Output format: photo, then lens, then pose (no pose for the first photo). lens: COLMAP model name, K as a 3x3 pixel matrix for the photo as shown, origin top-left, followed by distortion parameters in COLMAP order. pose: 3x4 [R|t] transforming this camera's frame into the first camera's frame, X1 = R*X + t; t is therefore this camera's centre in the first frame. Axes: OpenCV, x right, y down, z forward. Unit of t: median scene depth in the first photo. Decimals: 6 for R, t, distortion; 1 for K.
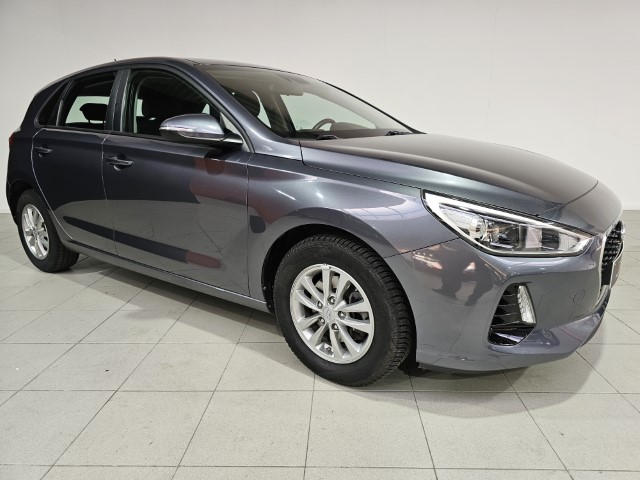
lens RADIAL K [[434.7, 0, 329.1], [0, 434.7, 245.3], [0, 0, 1]] dist [0.051431, -0.062598]
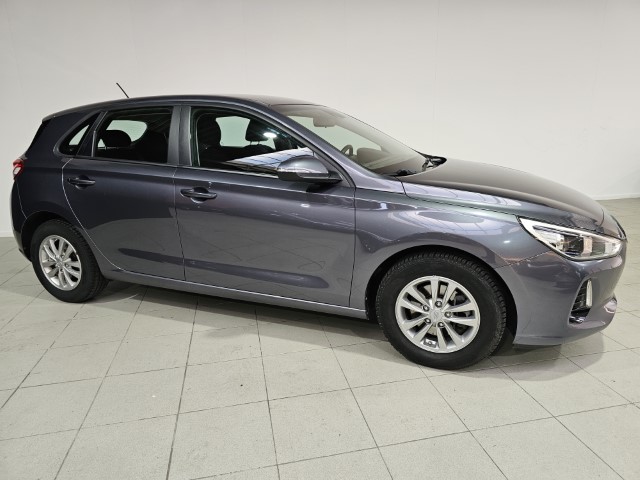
lens RADIAL K [[434.2, 0, 320.0], [0, 434.2, 240.0], [0, 0, 1]] dist [0.046639, -0.074516]
pose [[0.971494, -0.064485, 0.228124, -0.586856], [0.065846, 0.997828, 0.001648, -0.081029], [-0.227735, 0.013420, 0.973631, -0.151977]]
